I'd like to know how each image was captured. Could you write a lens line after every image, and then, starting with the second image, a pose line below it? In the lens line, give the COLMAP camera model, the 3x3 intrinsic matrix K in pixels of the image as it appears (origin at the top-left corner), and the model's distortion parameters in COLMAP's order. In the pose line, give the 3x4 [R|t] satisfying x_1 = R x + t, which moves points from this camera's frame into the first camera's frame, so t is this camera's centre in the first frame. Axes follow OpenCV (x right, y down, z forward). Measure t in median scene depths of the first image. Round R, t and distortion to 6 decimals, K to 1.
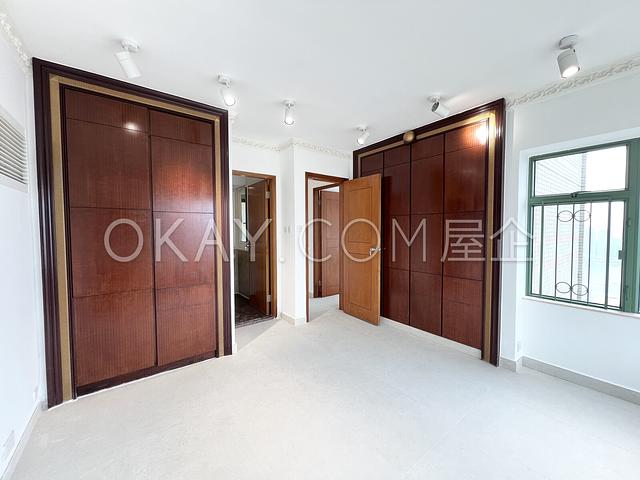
lens RADIAL K [[256.4, 0, 316.0], [0, 256.4, 239.0], [0, 0, 1]] dist [-0.001793, -0.000231]
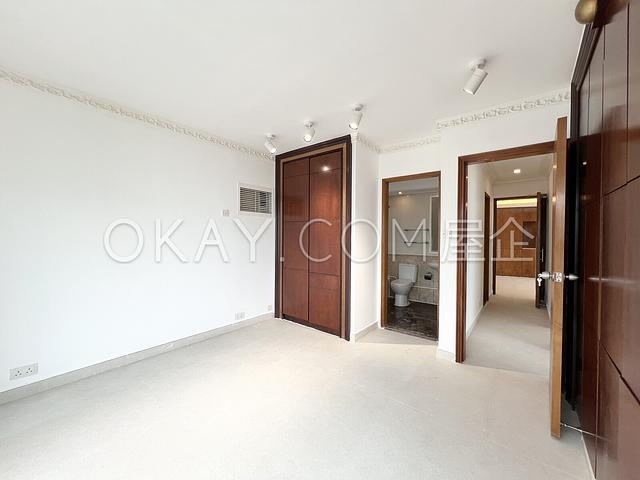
lens RADIAL K [[256.4, 0, 316.0], [0, 256.4, 239.0], [0, 0, 1]] dist [-0.001793, -0.000231]
pose [[0.240665, 0.011626, -0.970539, 0.848860], [-0.045327, 0.998972, 0.000727, -0.006050], [0.969549, 0.043816, 0.240944, 0.623594]]
